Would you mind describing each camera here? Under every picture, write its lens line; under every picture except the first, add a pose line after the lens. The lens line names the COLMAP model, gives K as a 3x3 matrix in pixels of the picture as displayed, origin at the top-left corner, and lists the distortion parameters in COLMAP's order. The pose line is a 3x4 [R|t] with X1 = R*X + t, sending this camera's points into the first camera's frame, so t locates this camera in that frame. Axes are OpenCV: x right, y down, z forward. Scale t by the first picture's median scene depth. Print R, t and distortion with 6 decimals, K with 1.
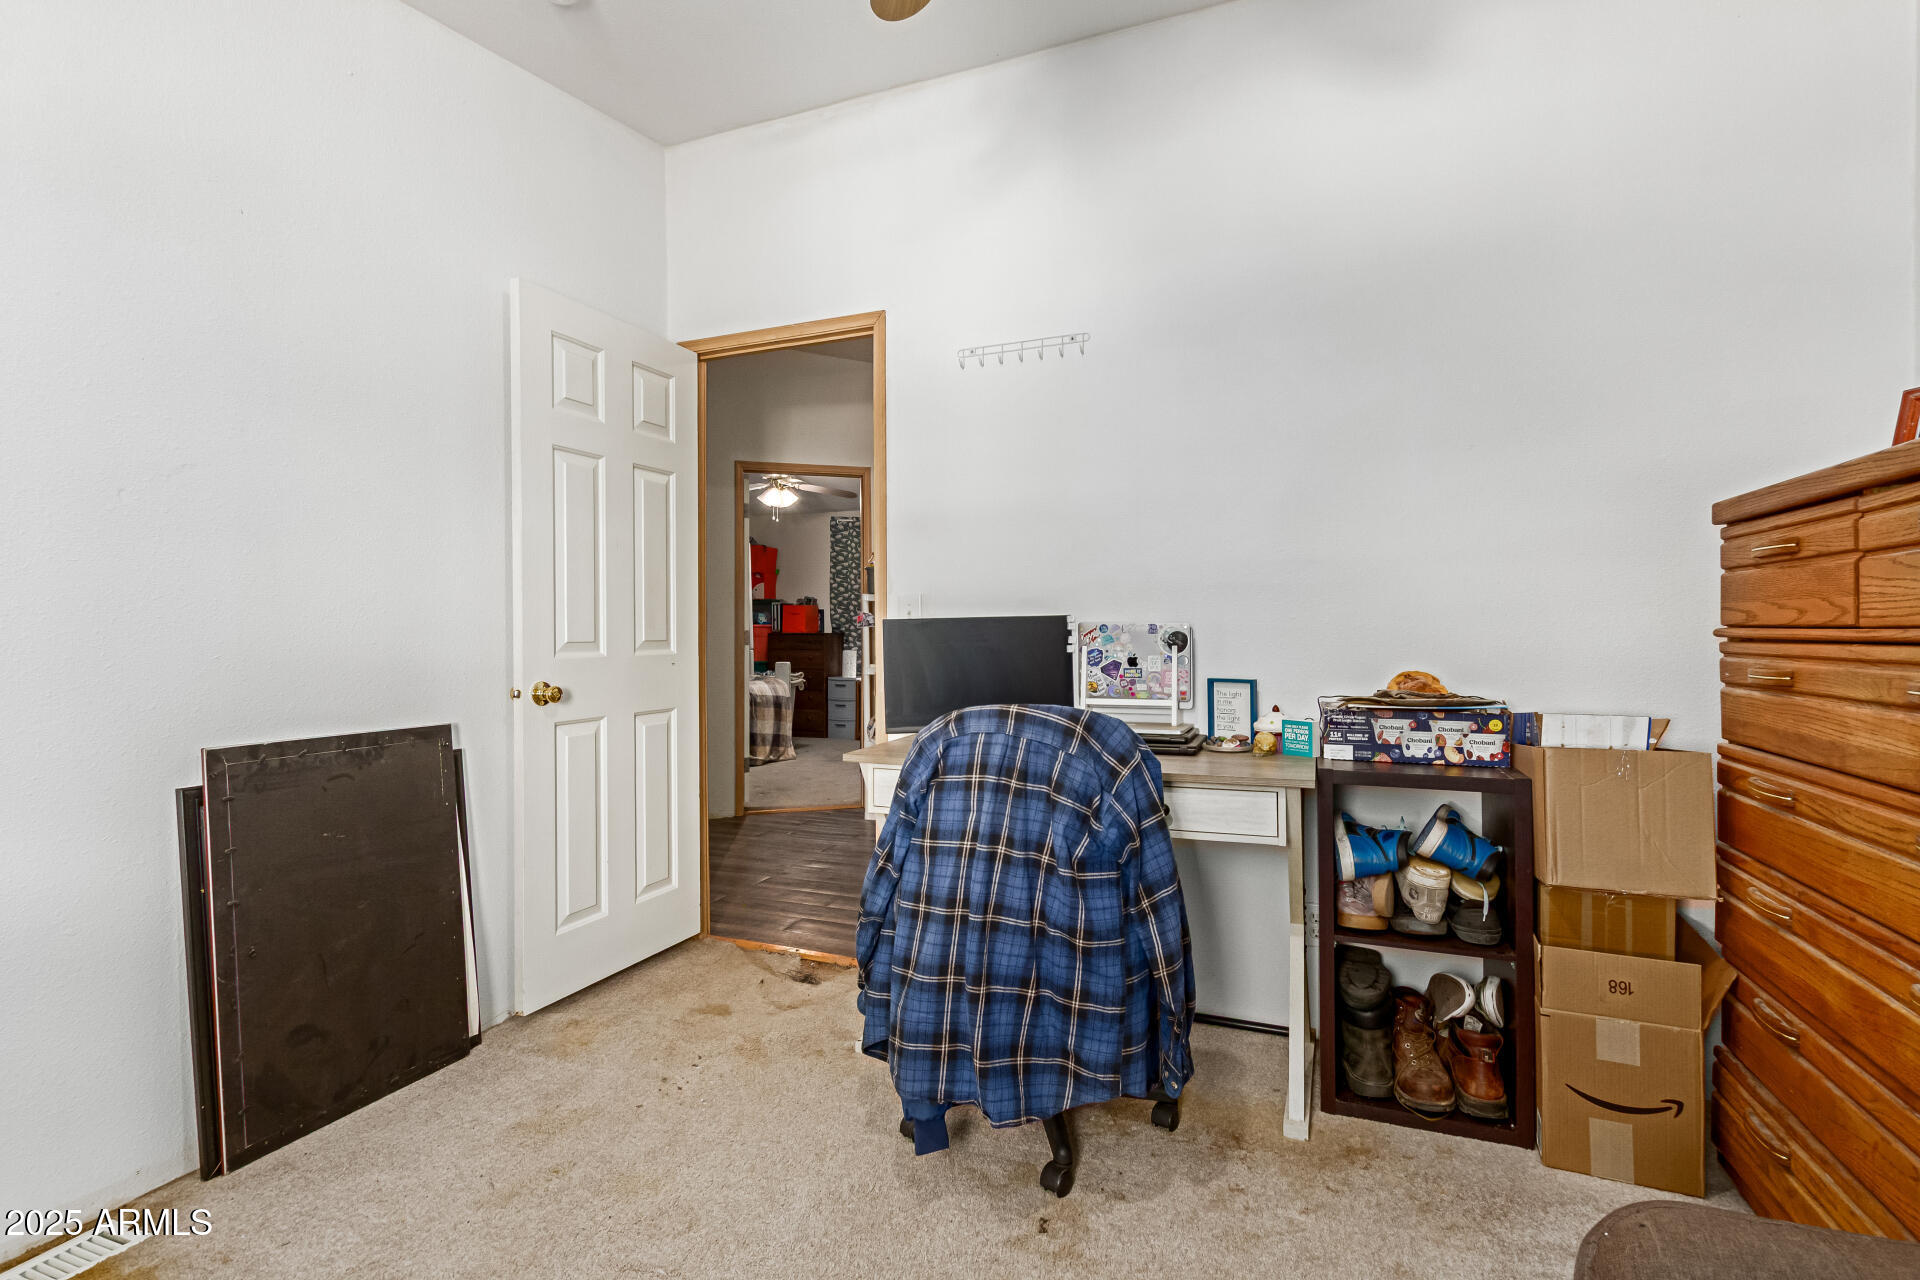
lens RADIAL K [[878.1, 0, 947.9], [0, 878.1, 640.3], [0, 0, 1]] dist [0.009122, 0.000250]
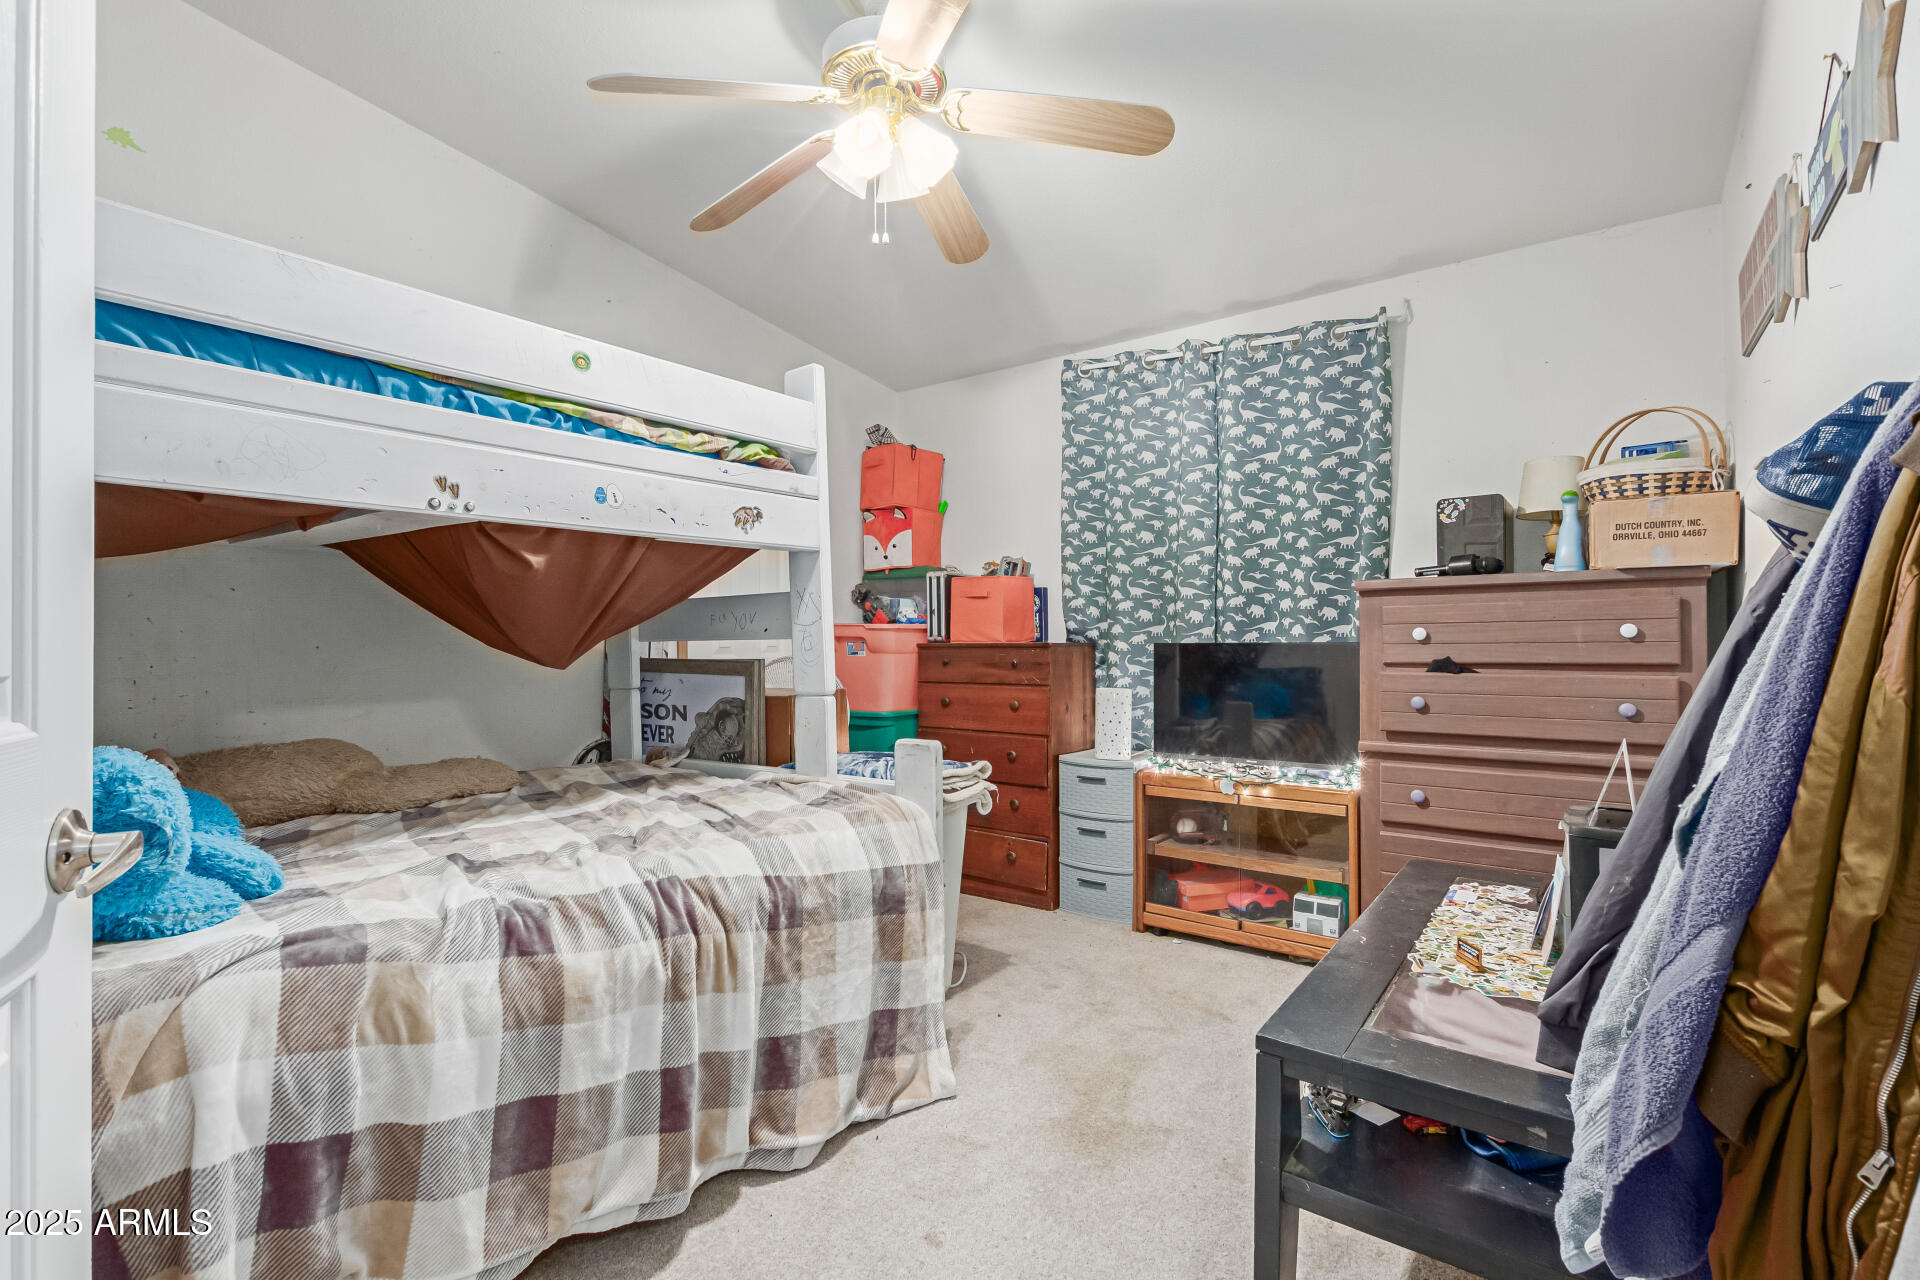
lens RADIAL K [[878.1, 0, 947.9], [0, 878.1, 640.3], [0, 0, 1]] dist [0.009122, 0.000250]
pose [[0.969975, -0.006009, -0.243132, -0.086248], [0.003359, 0.999930, -0.011312, -0.005025], [0.243183, 0.010156, 0.969927, 0.587916]]
